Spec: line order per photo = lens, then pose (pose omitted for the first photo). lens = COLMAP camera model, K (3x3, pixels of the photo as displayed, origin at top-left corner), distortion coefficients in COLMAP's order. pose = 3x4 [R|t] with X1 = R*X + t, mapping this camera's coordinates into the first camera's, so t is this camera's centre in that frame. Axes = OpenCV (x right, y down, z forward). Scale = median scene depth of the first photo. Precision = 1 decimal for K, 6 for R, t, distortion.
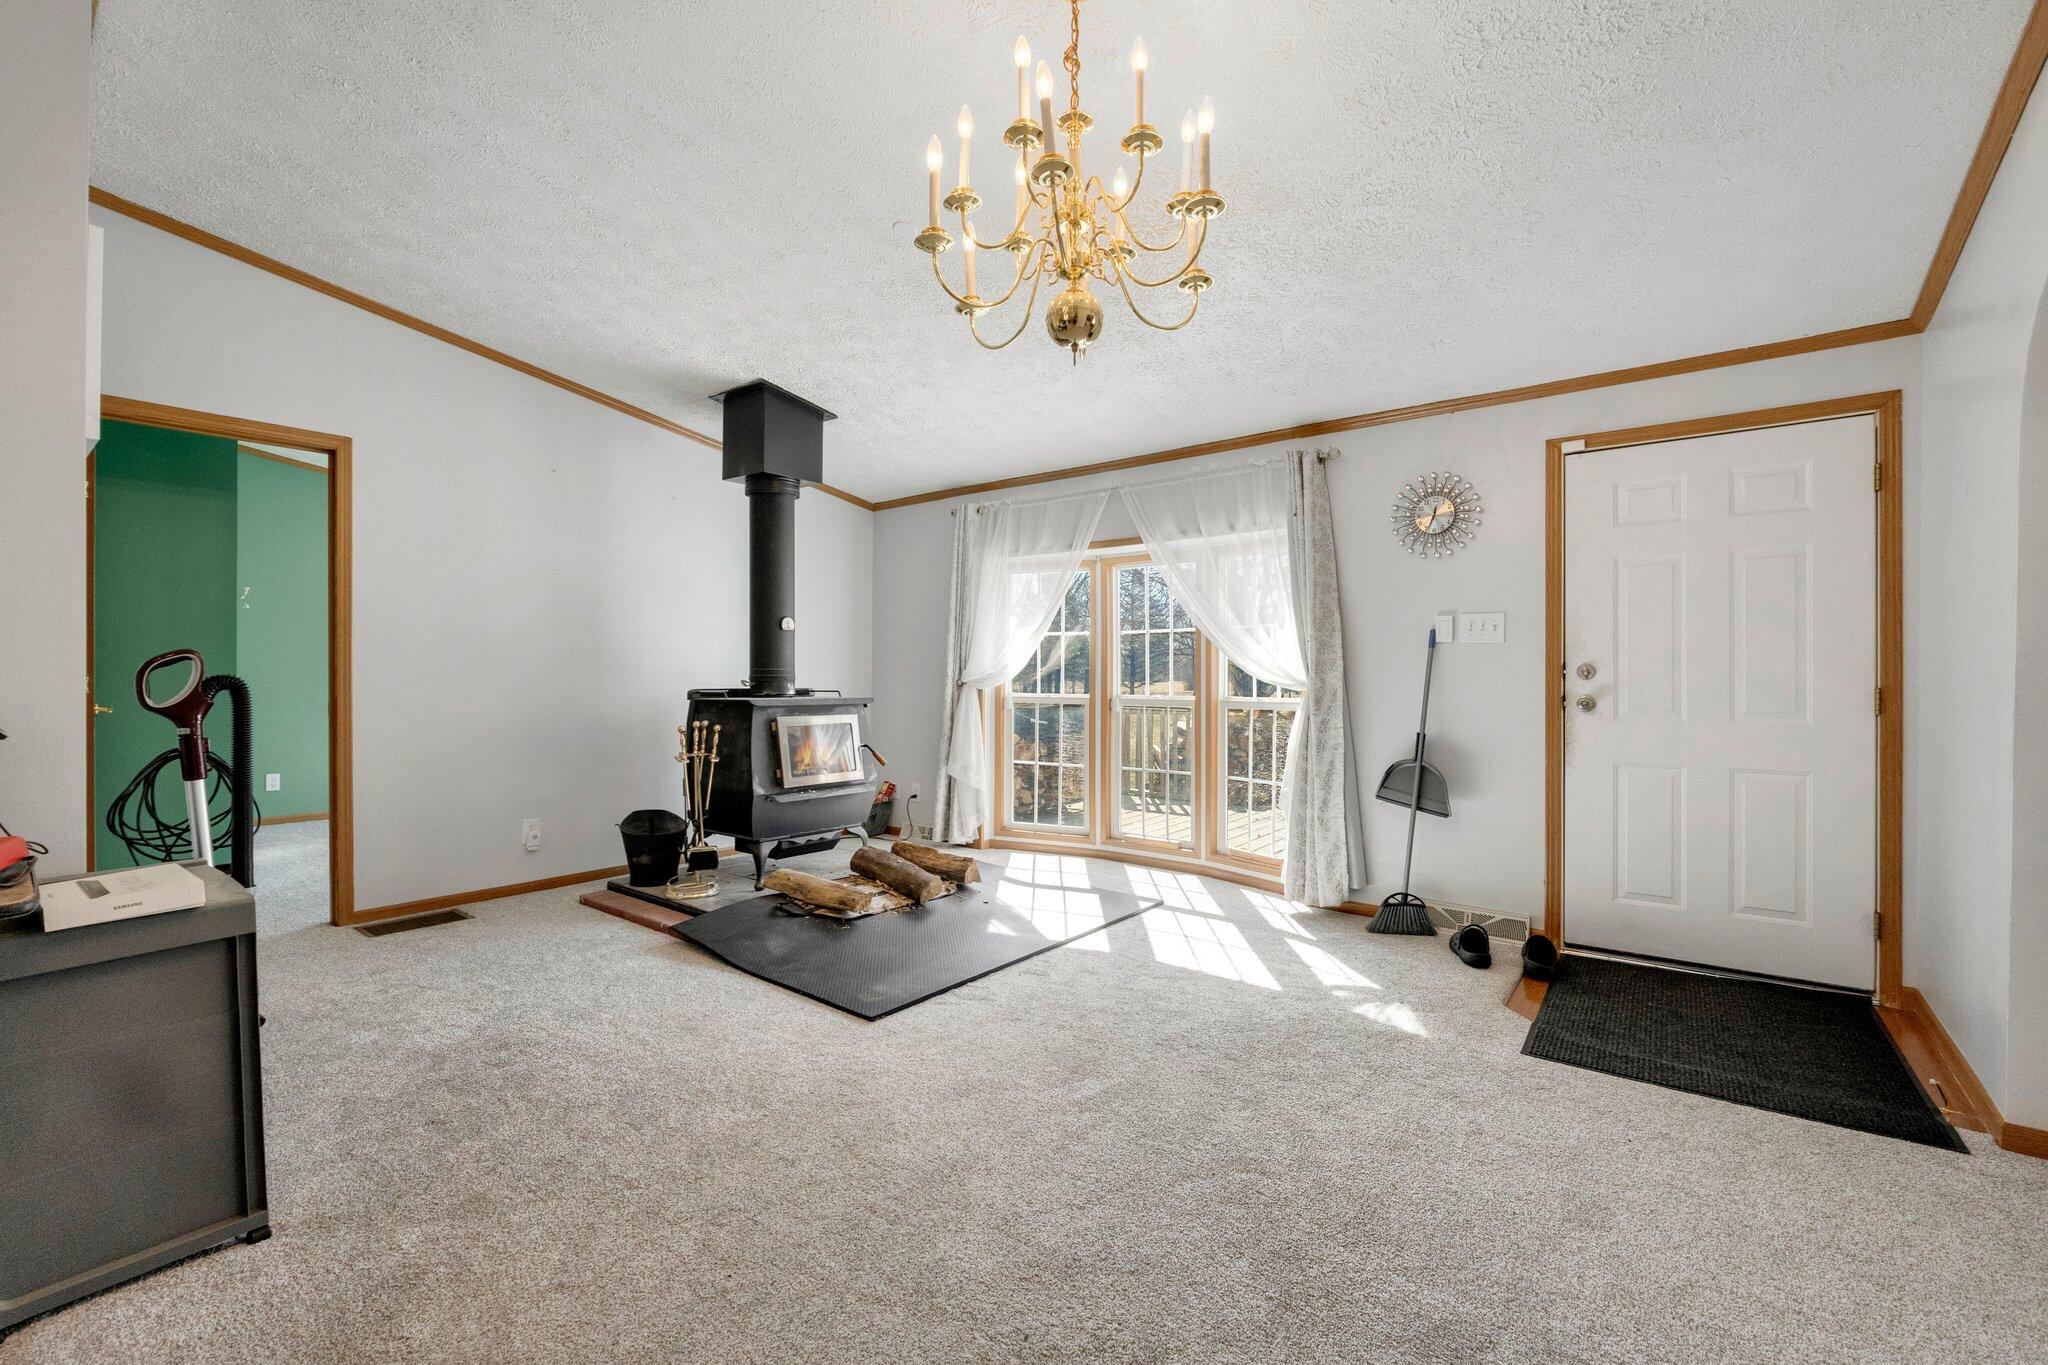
lens RADIAL K [[862.0, 0, 1016.8], [0, 862.0, 679.6], [0, 0, 1]] dist [-0.004270, 0.000177]
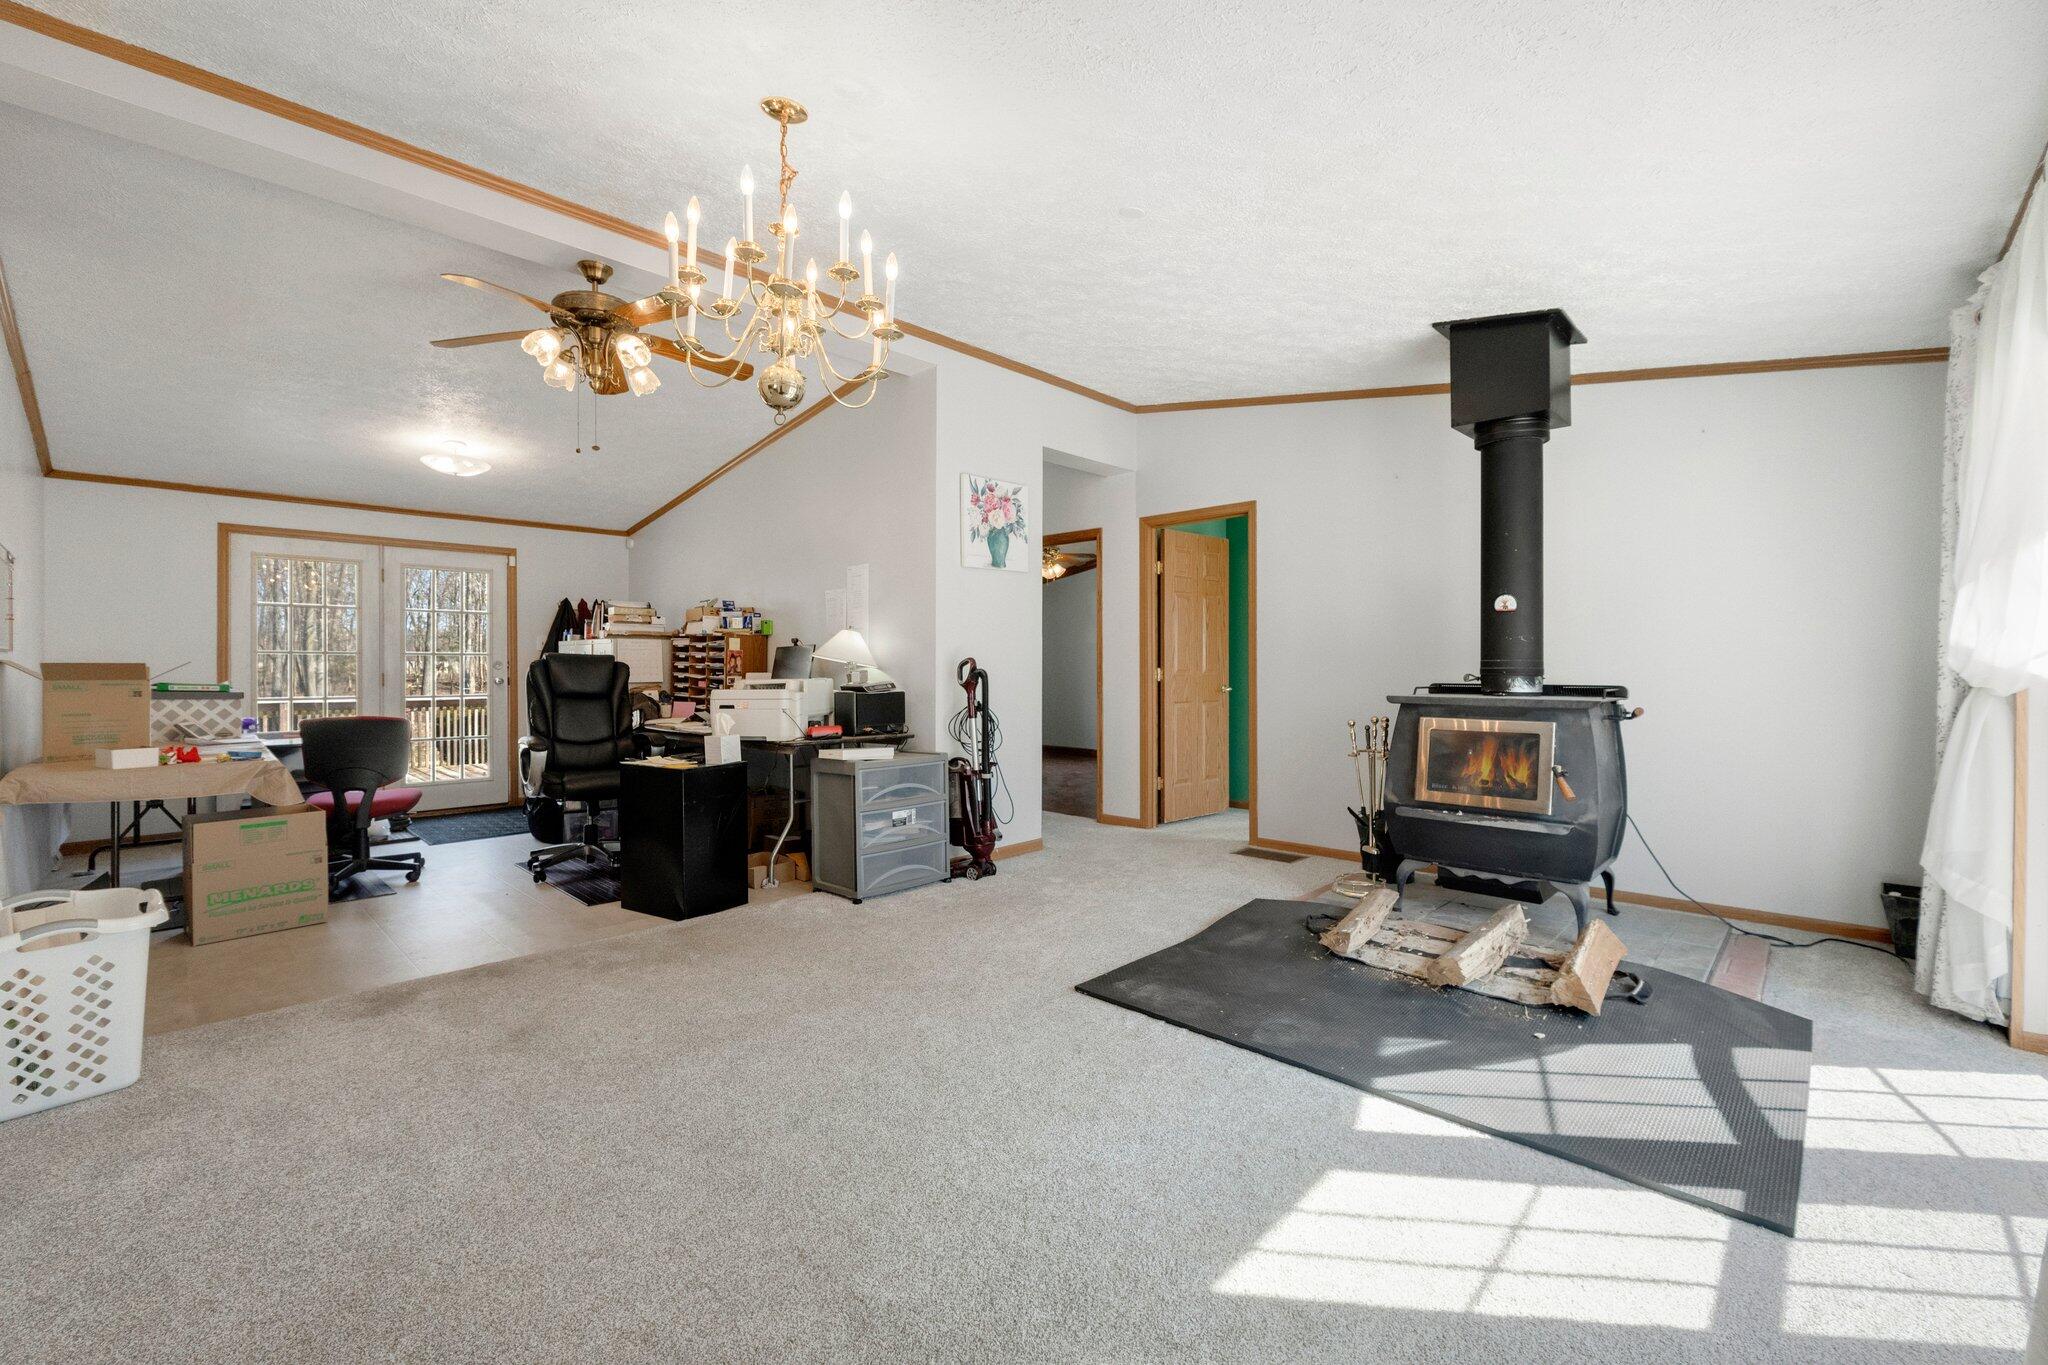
lens RADIAL K [[862.0, 0, 1010.6], [0, 862.0, 673.8], [0, 0, 1]] dist [-0.004270, 0.000177]
pose [[-0.092391, 0.011683, -0.995654, 0.621041], [0.001295, 0.999932, 0.011613, -0.009524], [0.995722, -0.000216, -0.092400, 0.693028]]
